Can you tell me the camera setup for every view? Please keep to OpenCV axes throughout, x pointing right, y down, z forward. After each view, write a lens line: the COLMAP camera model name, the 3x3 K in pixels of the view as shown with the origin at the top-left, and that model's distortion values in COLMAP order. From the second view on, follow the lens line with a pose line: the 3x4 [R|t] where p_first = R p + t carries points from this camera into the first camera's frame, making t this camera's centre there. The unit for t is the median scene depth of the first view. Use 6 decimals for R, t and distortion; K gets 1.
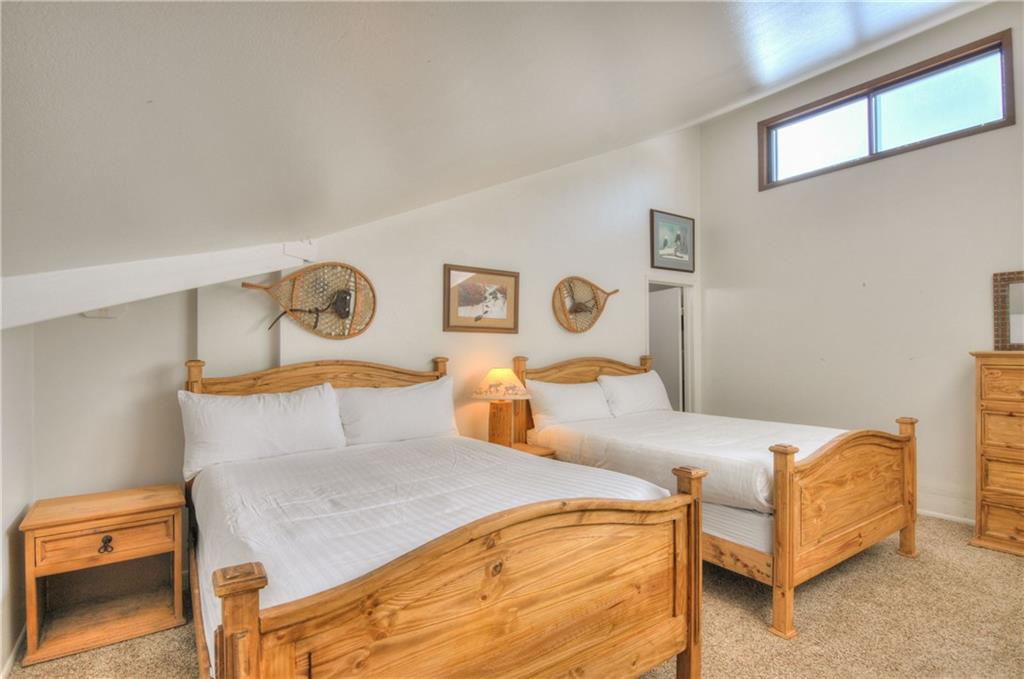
lens RADIAL K [[498.6, 0, 505.0], [0, 498.6, 346.9], [0, 0, 1]] dist [-0.000464, -0.010652]
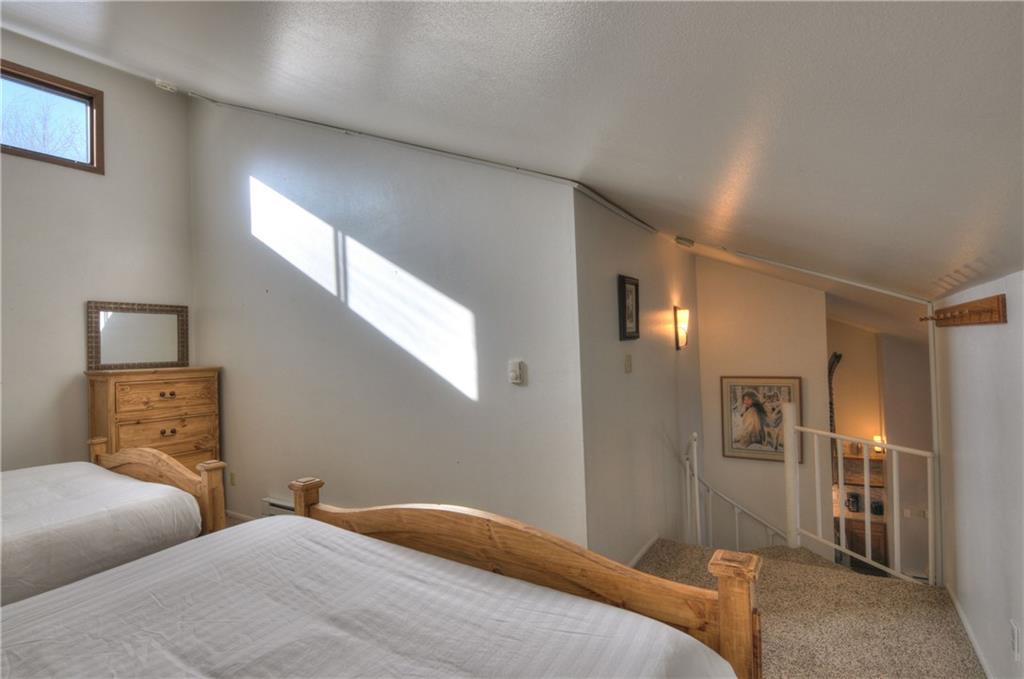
lens RADIAL K [[498.6, 0, 505.0], [0, 498.6, 346.9], [0, 0, 1]] dist [-0.000464, -0.010652]
pose [[-0.382534, 0.025712, 0.923583, -0.391852], [0.034871, 0.999302, -0.013377, 0.001422], [-0.923283, 0.027089, -0.383164, 0.575292]]
